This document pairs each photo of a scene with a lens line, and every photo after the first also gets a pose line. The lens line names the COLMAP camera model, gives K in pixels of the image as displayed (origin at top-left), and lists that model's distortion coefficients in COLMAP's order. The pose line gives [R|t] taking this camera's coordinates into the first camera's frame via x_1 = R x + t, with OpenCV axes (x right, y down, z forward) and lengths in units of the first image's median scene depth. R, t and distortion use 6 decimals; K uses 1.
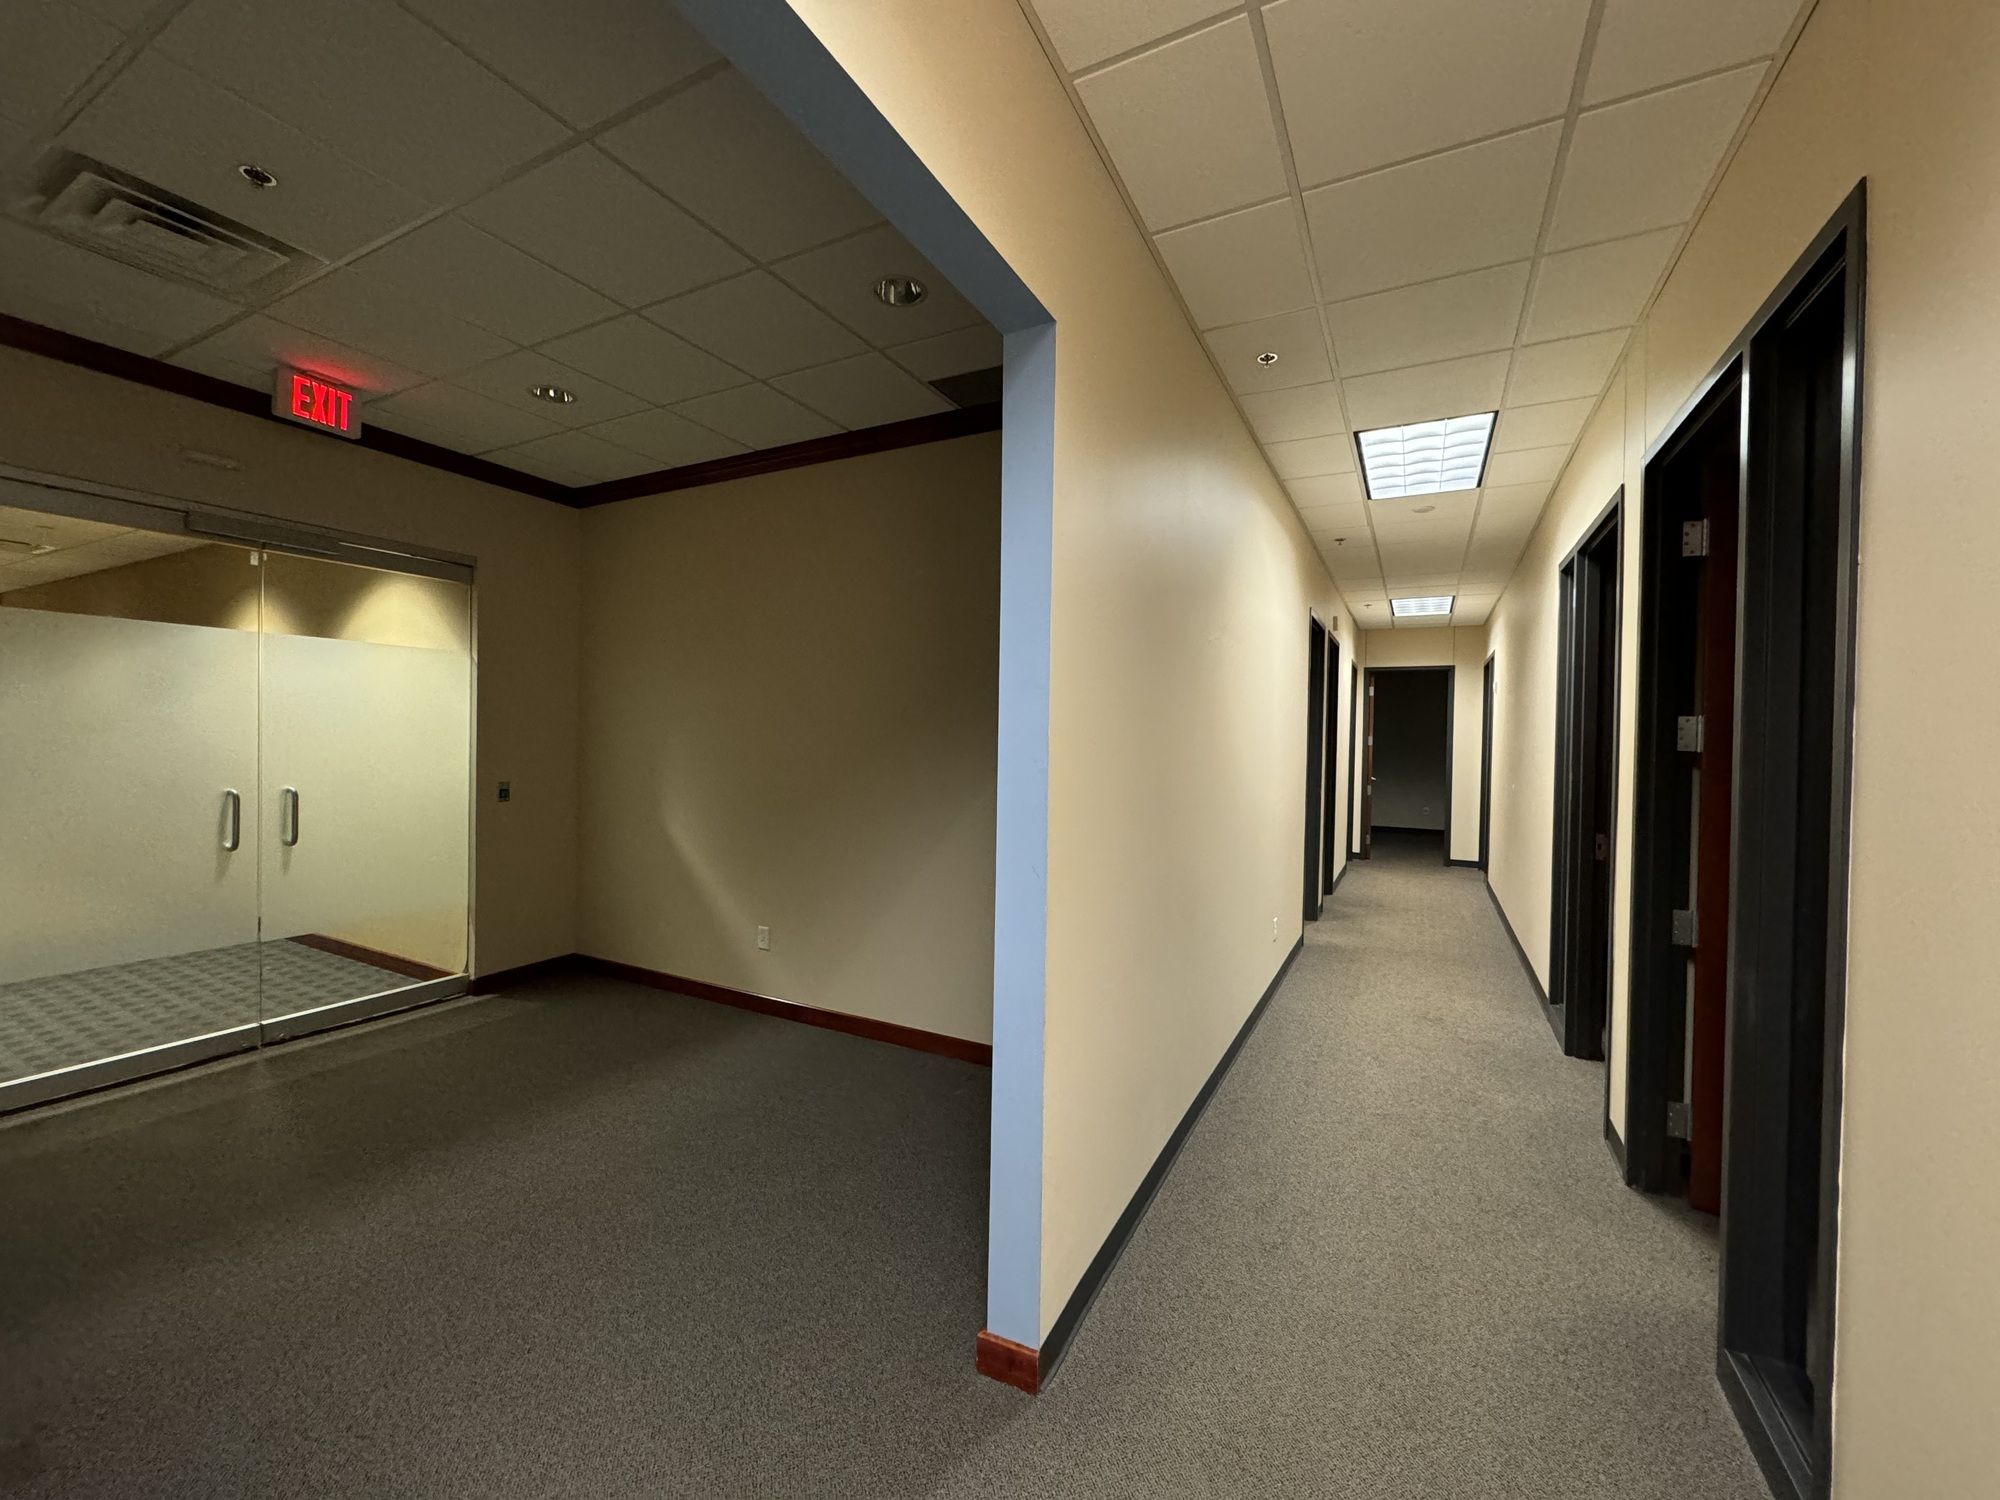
lens RADIAL K [[792.8, 0, 1000.0], [0, 792.8, 750.0], [0, 0, 1]] dist [-0.000529, 0.000266]
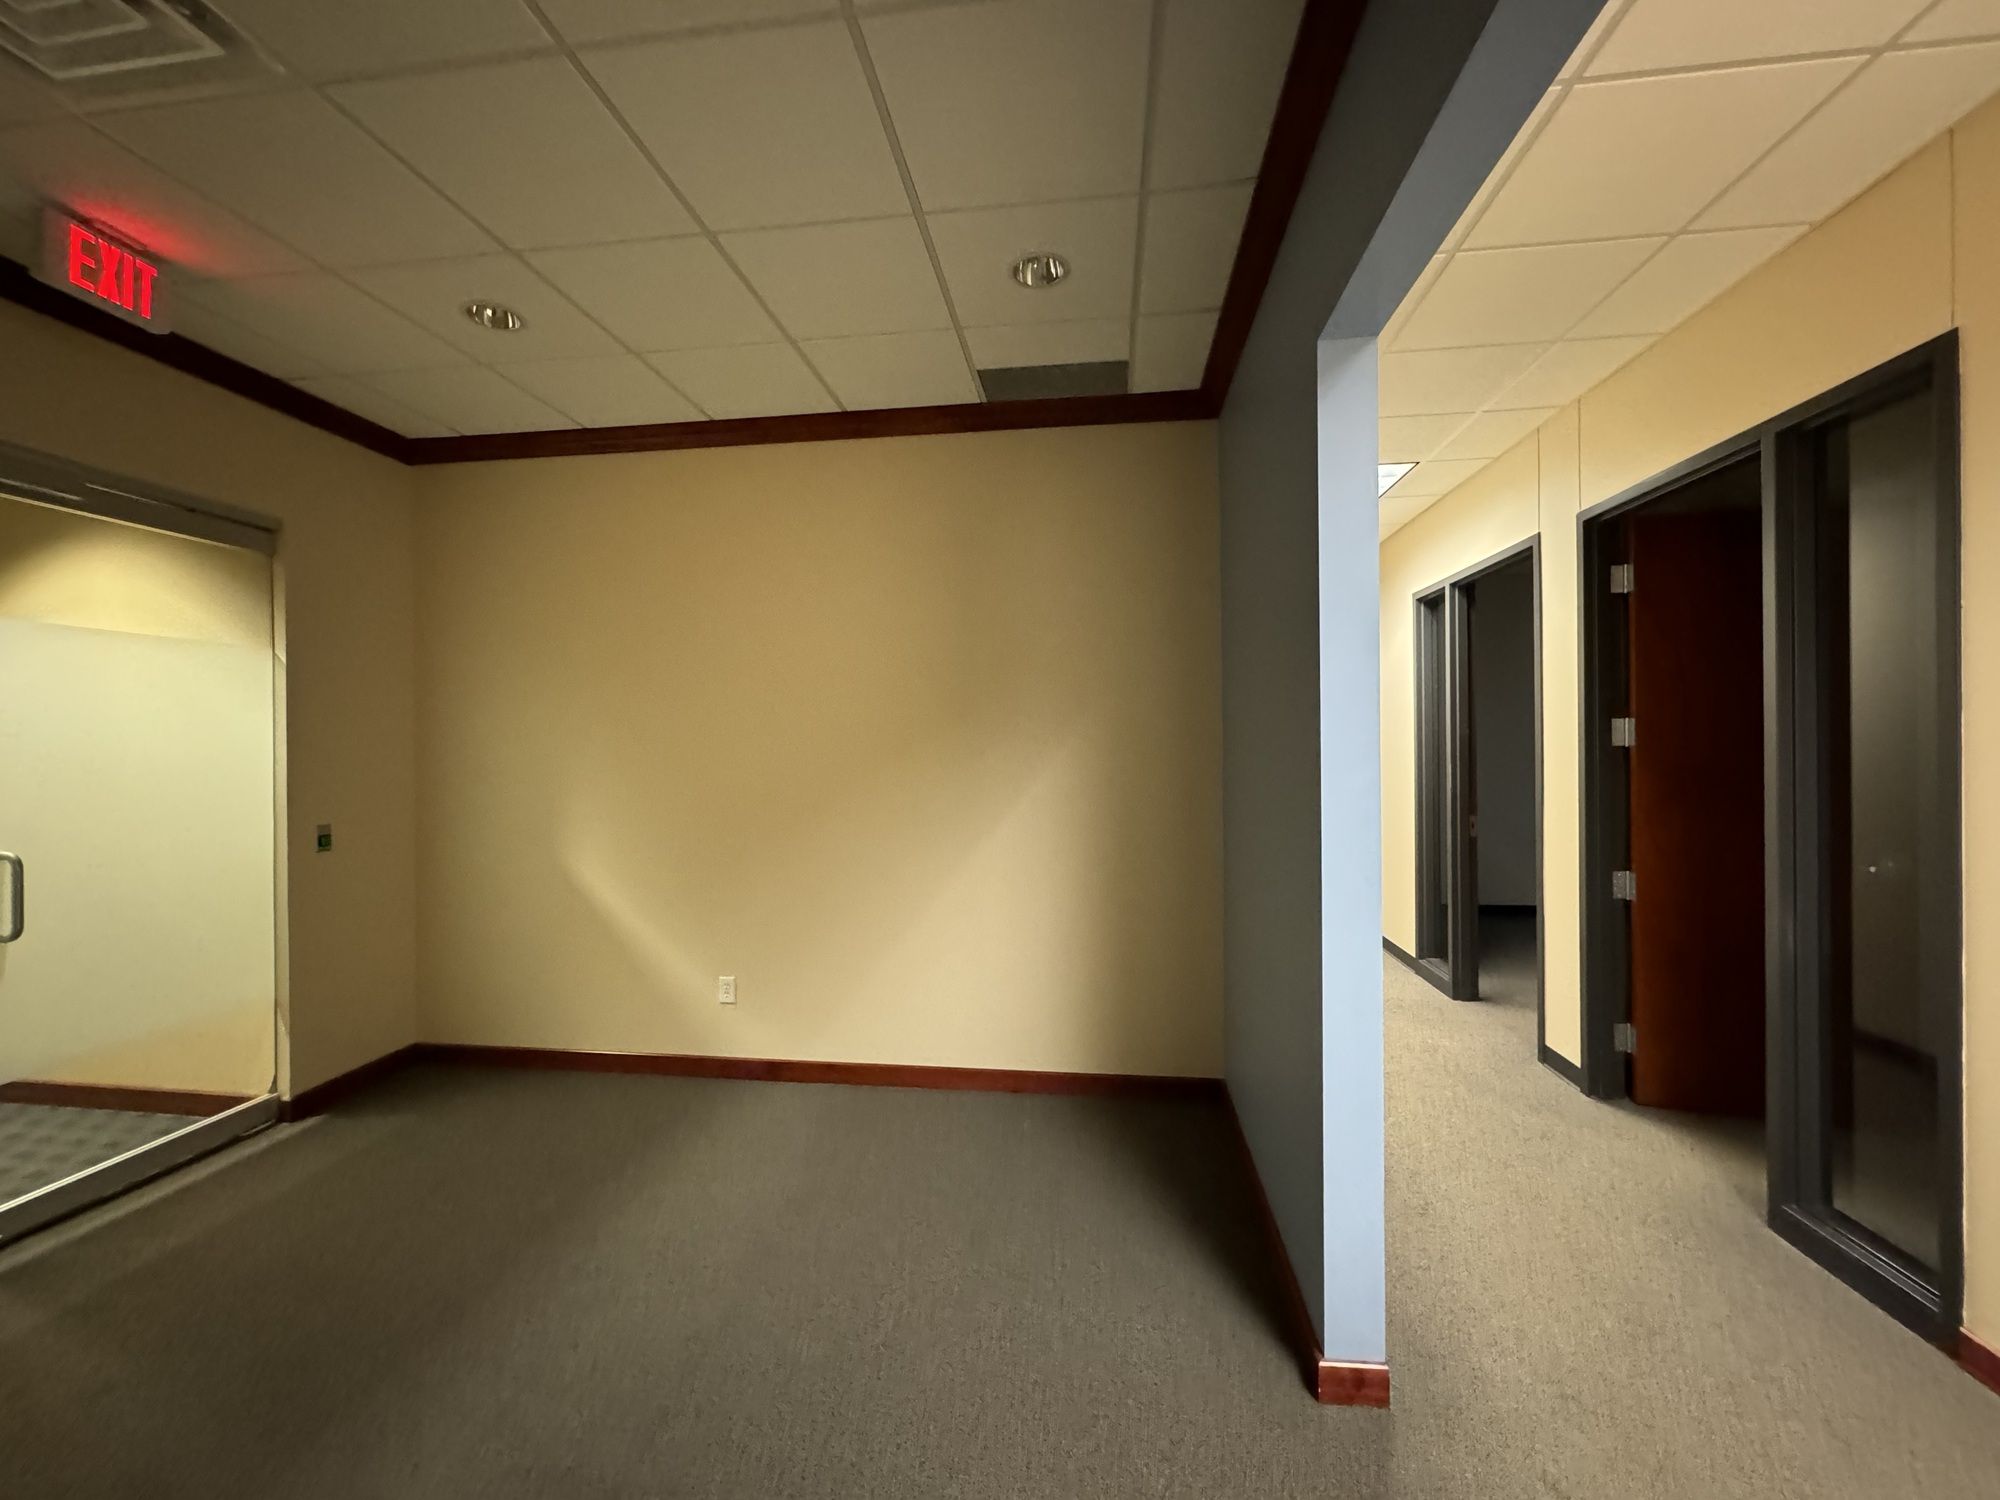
lens RADIAL K [[795.1, 0, 1000.0], [0, 795.1, 750.0], [0, 0, 1]] dist [-0.002620, -0.000190]
pose [[0.937172, -0.025098, 0.347965, -0.332278], [0.028369, 0.999588, -0.004309, -0.009668], [-0.347713, 0.013910, 0.937498, 0.100692]]
